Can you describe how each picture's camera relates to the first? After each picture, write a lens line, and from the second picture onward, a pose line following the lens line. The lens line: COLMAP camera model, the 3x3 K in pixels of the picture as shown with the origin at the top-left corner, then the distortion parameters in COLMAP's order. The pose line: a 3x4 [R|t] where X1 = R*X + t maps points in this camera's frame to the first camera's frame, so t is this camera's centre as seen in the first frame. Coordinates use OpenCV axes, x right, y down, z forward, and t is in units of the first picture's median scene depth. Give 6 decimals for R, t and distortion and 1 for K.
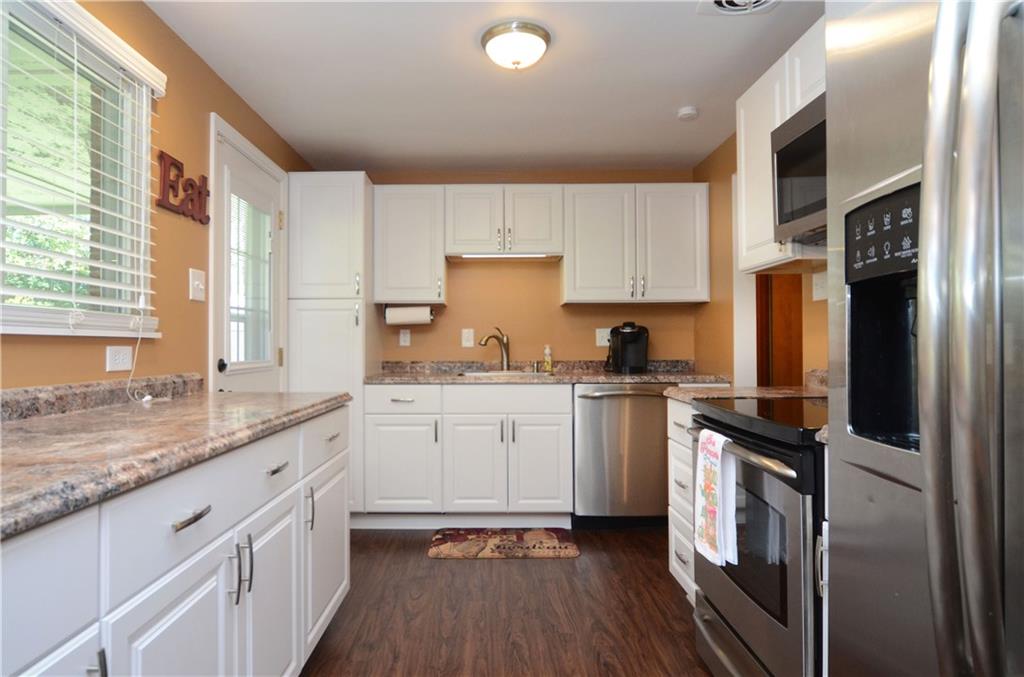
lens RADIAL K [[601.0, 0, 505.8], [0, 601.0, 338.0], [0, 0, 1]] dist [-0.012967, 0.001533]
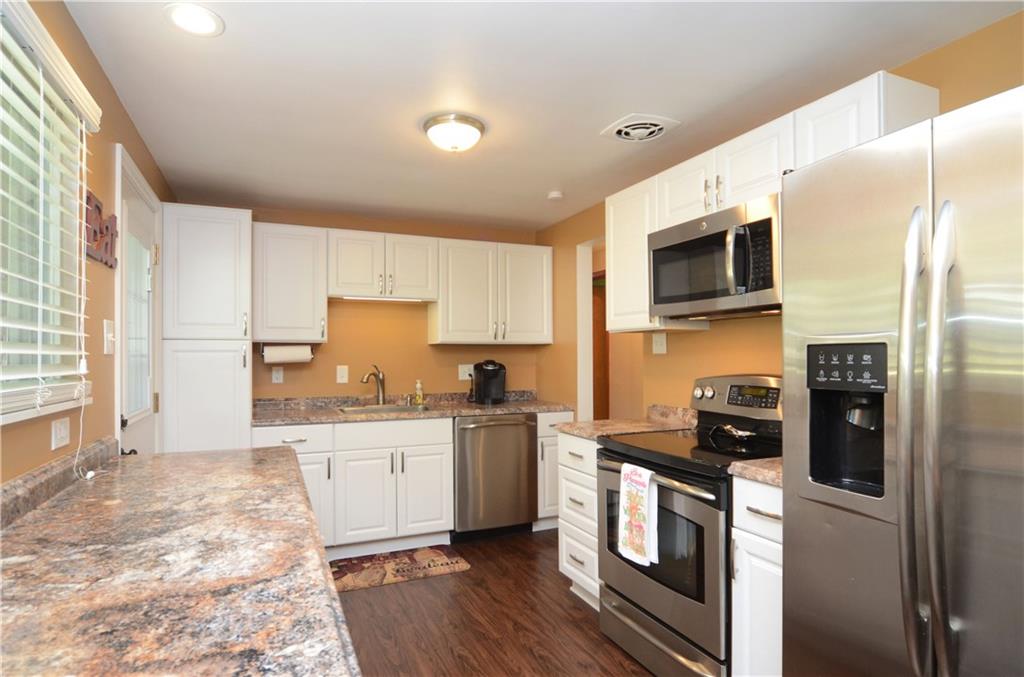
lens RADIAL K [[552.3, 0, 519.3], [0, 552.3, 350.6], [0, 0, 1]] dist [-0.017067, -0.003031]
pose [[0.906453, 0.005628, 0.422270, -0.220229], [-0.008269, 0.999956, 0.004421, -0.055984], [-0.422226, -0.007499, 0.906459, -0.001163]]
